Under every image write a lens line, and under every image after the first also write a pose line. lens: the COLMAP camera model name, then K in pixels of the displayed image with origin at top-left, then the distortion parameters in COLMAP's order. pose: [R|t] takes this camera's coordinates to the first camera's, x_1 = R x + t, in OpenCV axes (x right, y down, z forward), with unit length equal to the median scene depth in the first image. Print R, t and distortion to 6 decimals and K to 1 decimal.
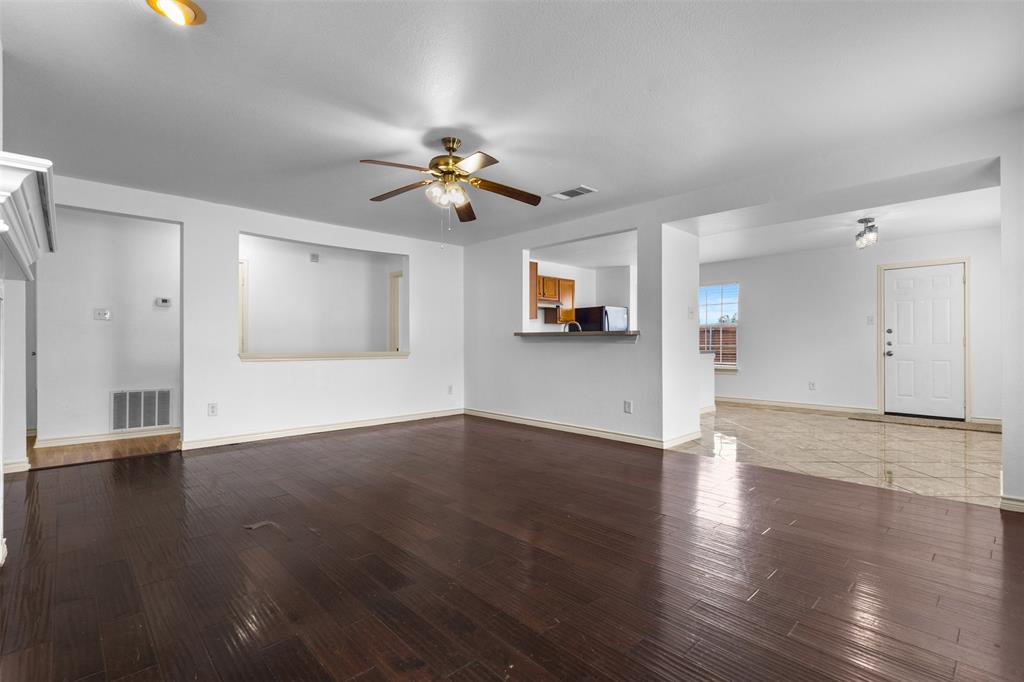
lens RADIAL K [[471.4, 0, 512.0], [0, 471.4, 341.0], [0, 0, 1]] dist [-0.000339, 0.000417]
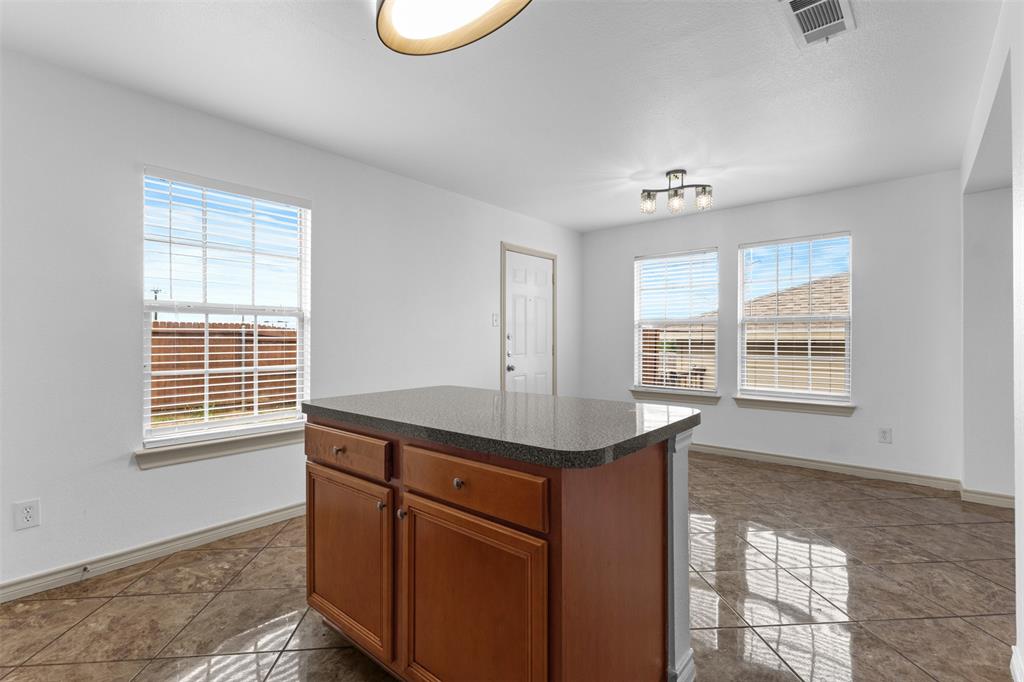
lens RADIAL K [[475.5, 0, 512.0], [0, 475.5, 341.0], [0, 0, 1]] dist [0.011942, 0.000201]
pose [[-0.112773, -0.004060, 0.993612, 0.091987], [-0.000952, 0.999992, 0.003978, -0.018697], [-0.993620, -0.000497, -0.112776, 1.160560]]
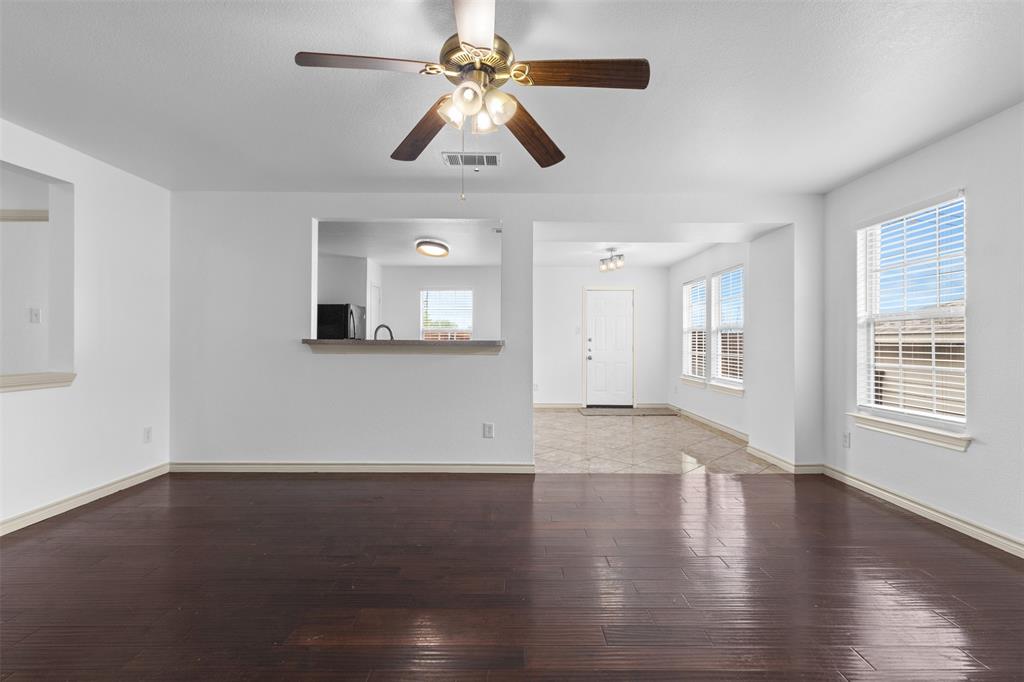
lens RADIAL K [[479.7, 0, 512.0], [0, 479.7, 341.0], [0, 0, 1]] dist [-0.001890, -0.000018]
pose [[0.682851, 0.006492, 0.730529, -0.282484], [-0.007766, 0.999969, -0.001628, -0.015507], [-0.730517, -0.004562, 0.682880, 0.308923]]
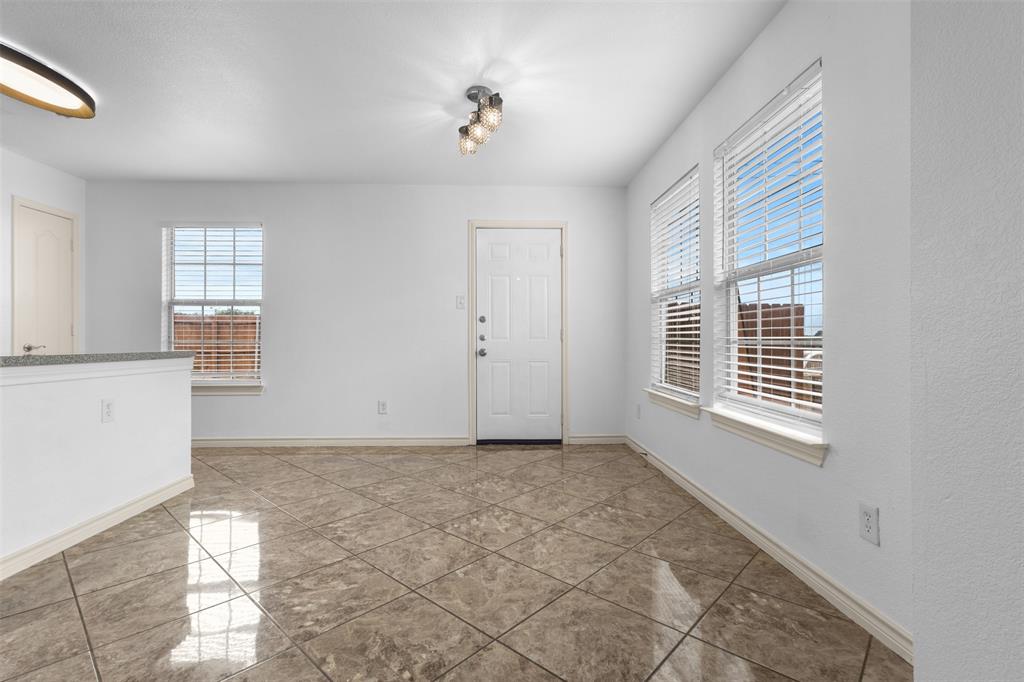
lens RADIAL K [[471.4, 0, 512.0], [0, 471.4, 341.0], [0, 0, 1]] dist [-0.000339, 0.000417]
pose [[0.657345, -0.000728, 0.753590, 0.346211], [-0.002238, 0.999993, 0.002918, 0.008408], [-0.753587, -0.003605, 0.657339, 0.566075]]
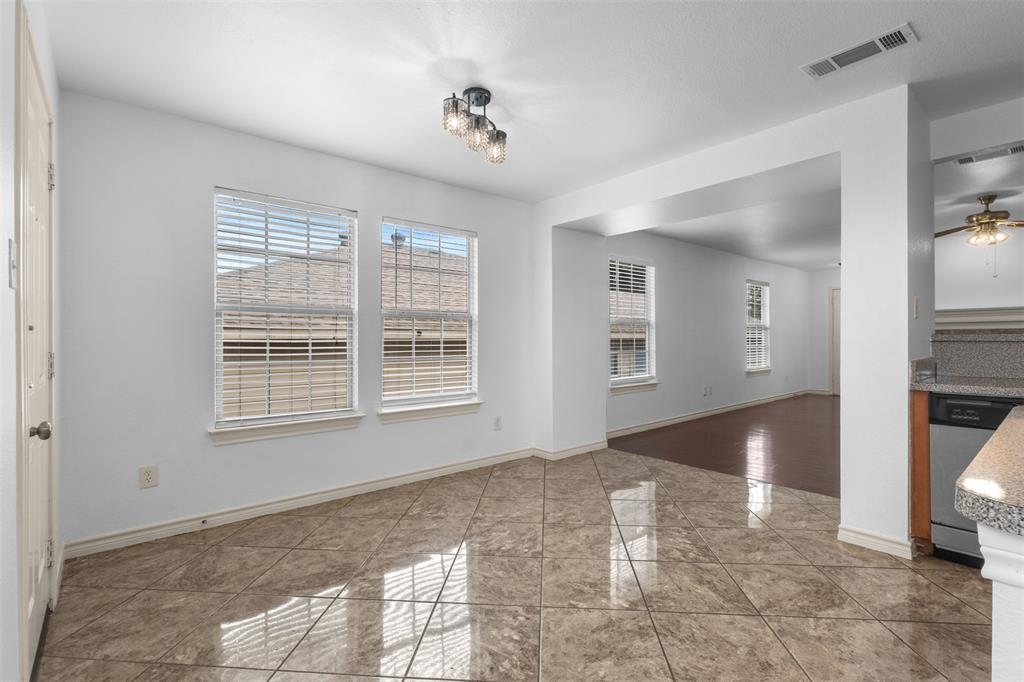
lens RADIAL K [[471.4, 0, 512.0], [0, 471.4, 341.0], [0, 0, 1]] dist [-0.000339, 0.000417]
pose [[-0.998648, 0.003334, 0.051878, 0.615573], [0.003584, 0.999982, 0.004734, -0.016639], [-0.051862, 0.004914, -0.998642, 1.294027]]
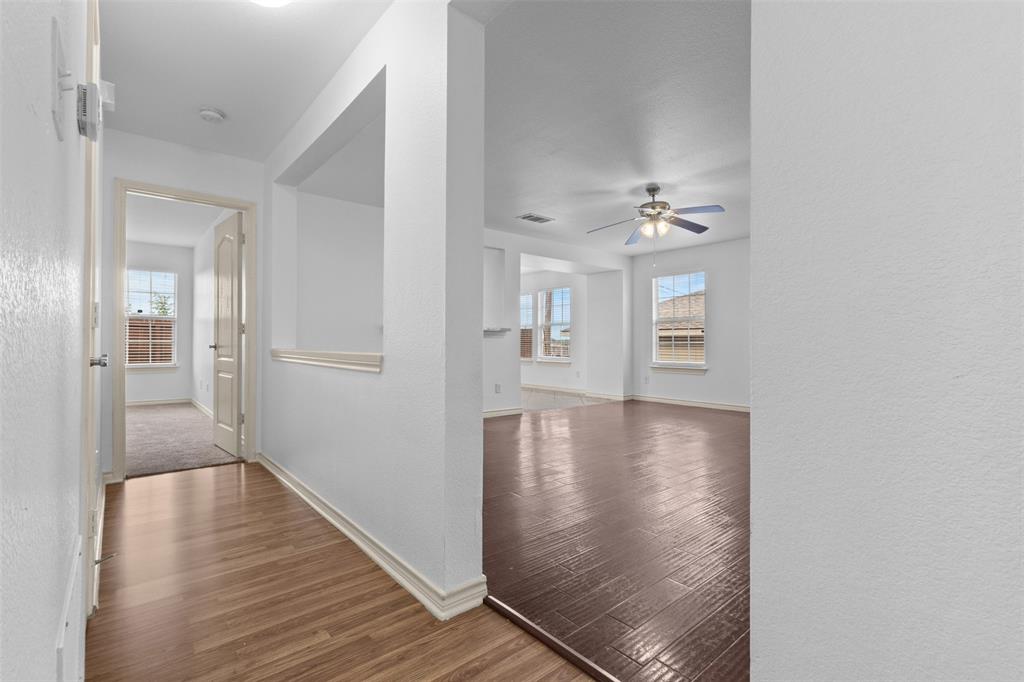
lens RADIAL K [[471.4, 0, 512.0], [0, 471.4, 341.0], [0, 0, 1]] dist [-0.000339, 0.000417]
pose [[0.059582, 0.004788, 0.998212, -0.820078], [-0.004167, 0.999981, -0.004548, 0.014076], [-0.998215, -0.003889, 0.059600, 0.713170]]
